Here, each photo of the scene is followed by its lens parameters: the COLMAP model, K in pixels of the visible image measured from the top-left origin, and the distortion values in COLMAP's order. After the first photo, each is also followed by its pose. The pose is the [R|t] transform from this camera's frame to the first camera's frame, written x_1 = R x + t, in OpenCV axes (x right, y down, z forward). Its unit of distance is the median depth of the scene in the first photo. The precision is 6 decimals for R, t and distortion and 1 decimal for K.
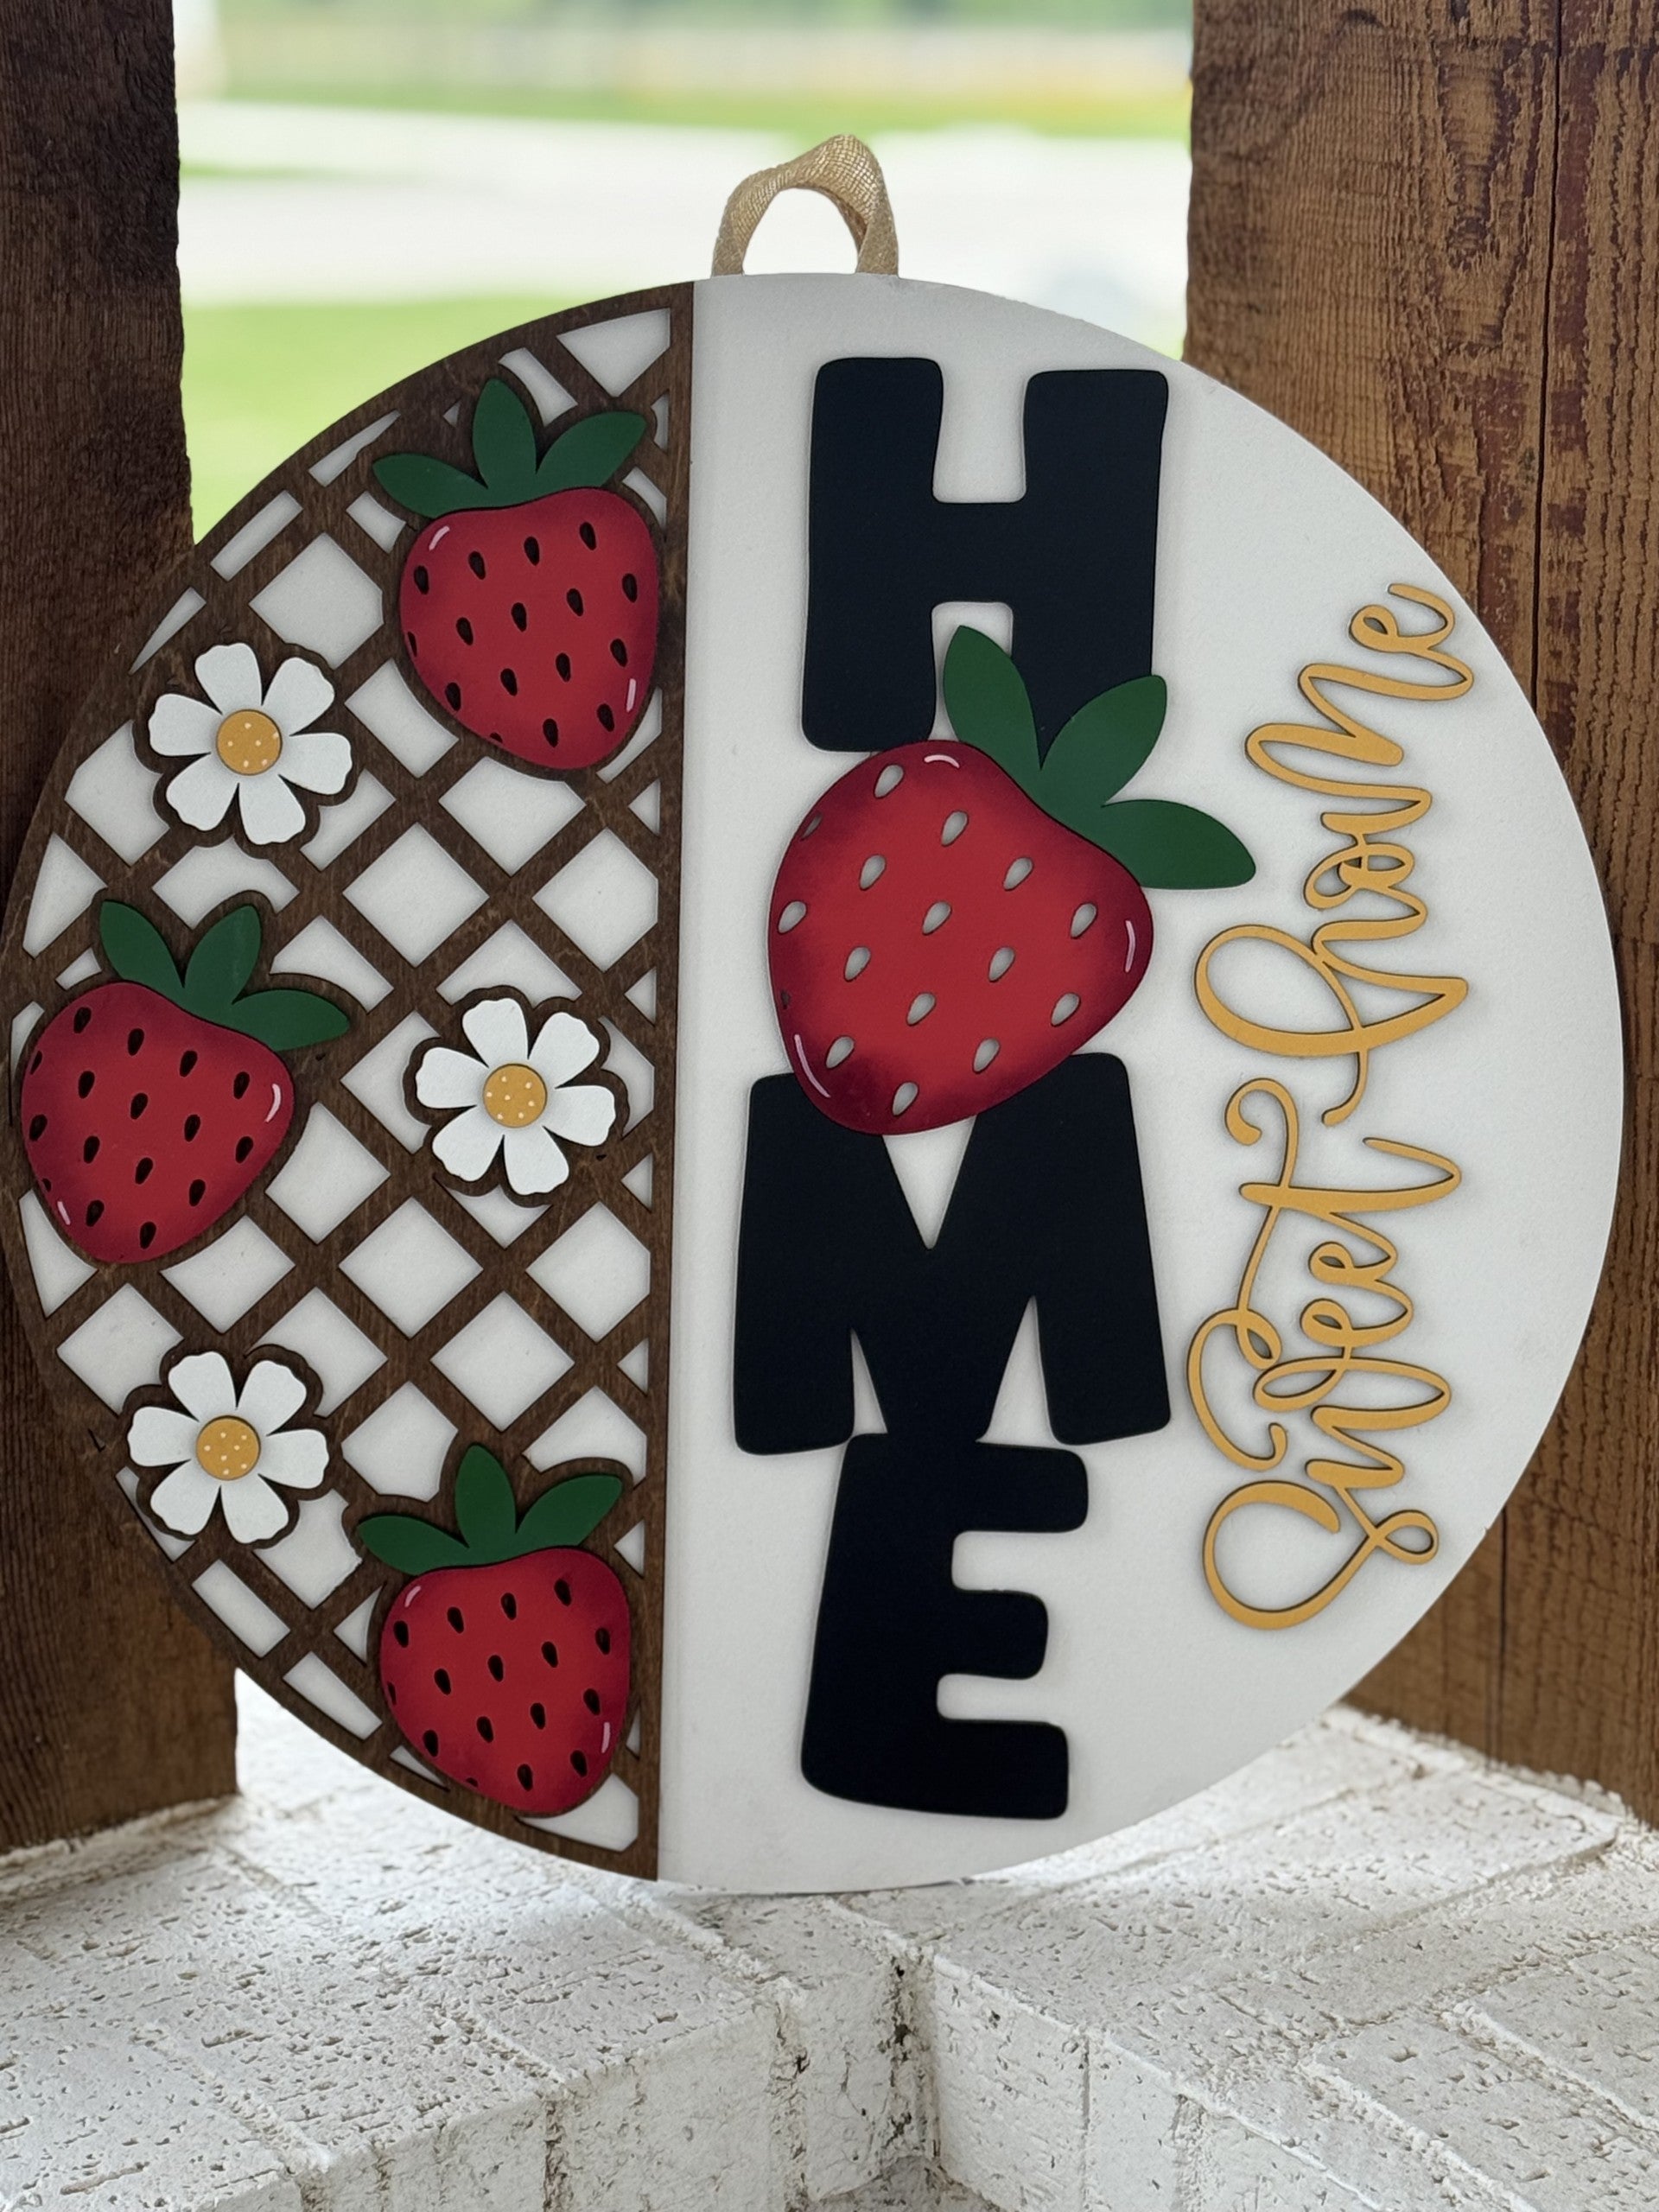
lens RADIAL K [[4673.4, 0, 822.7], [0, 4673.4, 1143.6], [0, 0, 1]] dist [0.105591, 0.000000]
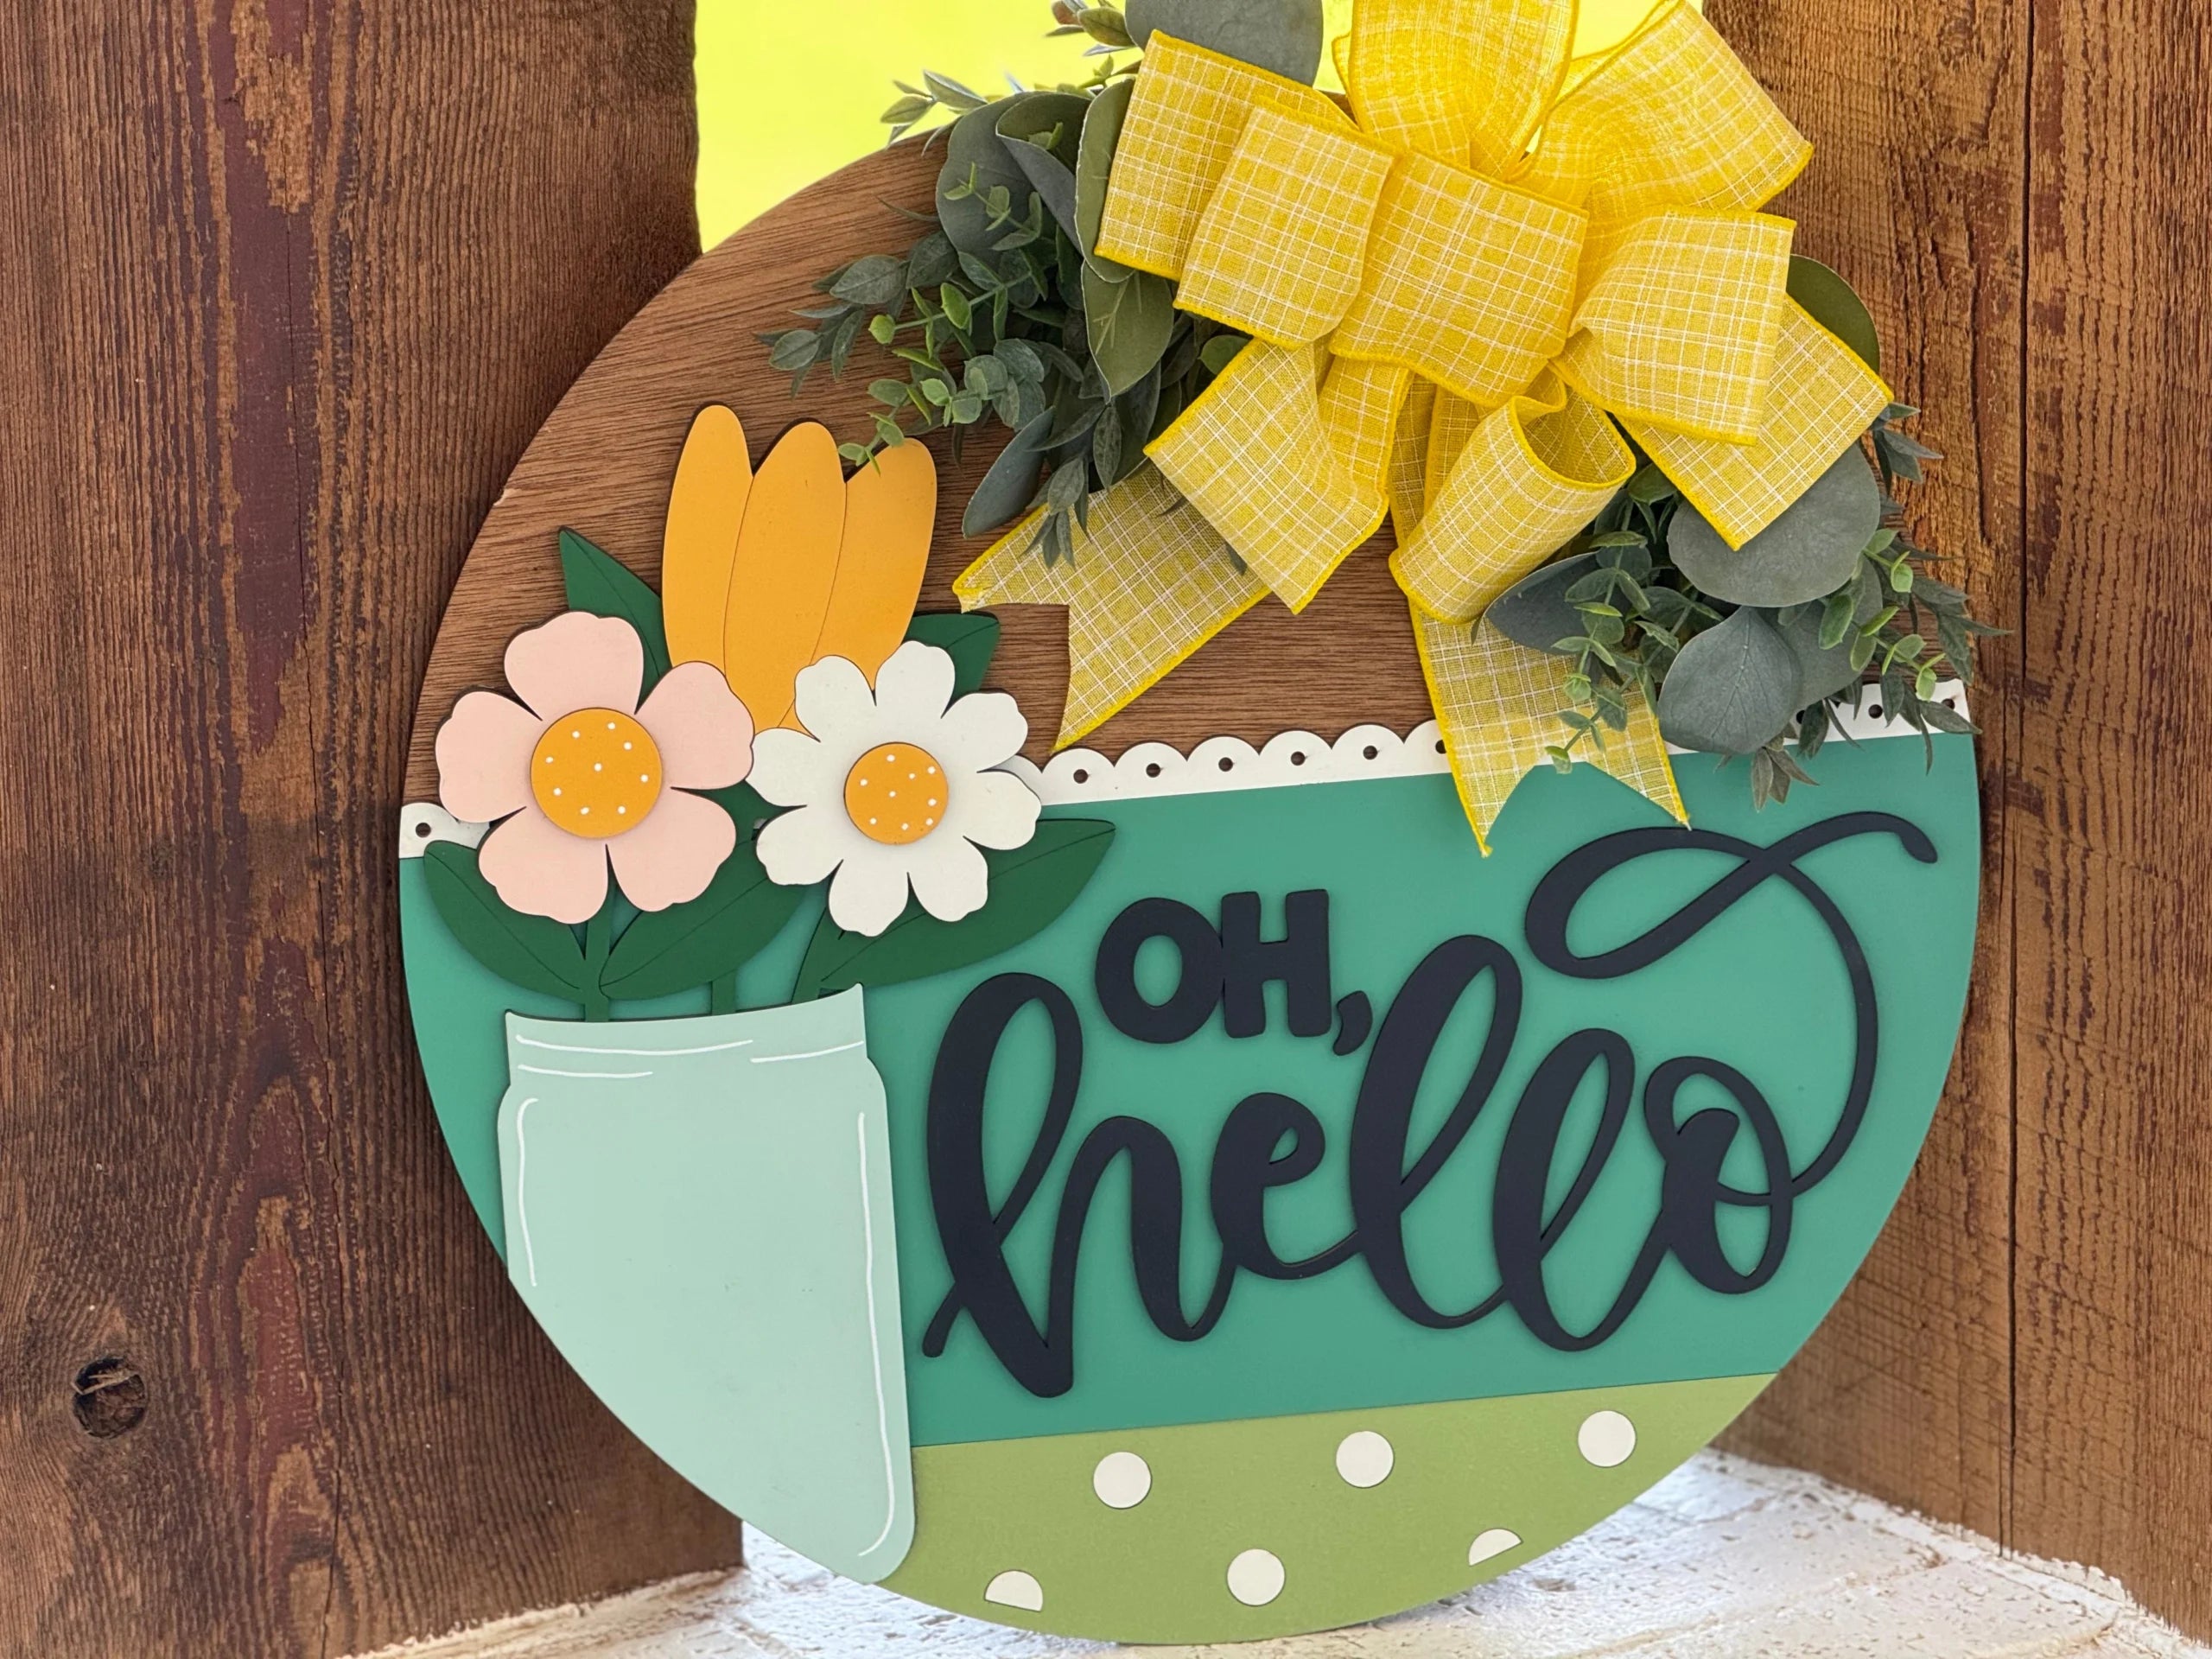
lens RADIAL K [[7619.8, 0, 1021.1], [0, 7619.8, 863.9], [0, 0, 1]] dist [0.155034, 0.000000]
pose [[0.996732, 0.005638, -0.080577, 0.071486], [-0.004857, 0.999939, 0.009886, -0.030244], [0.080628, -0.009462, 0.996699, -0.681137]]
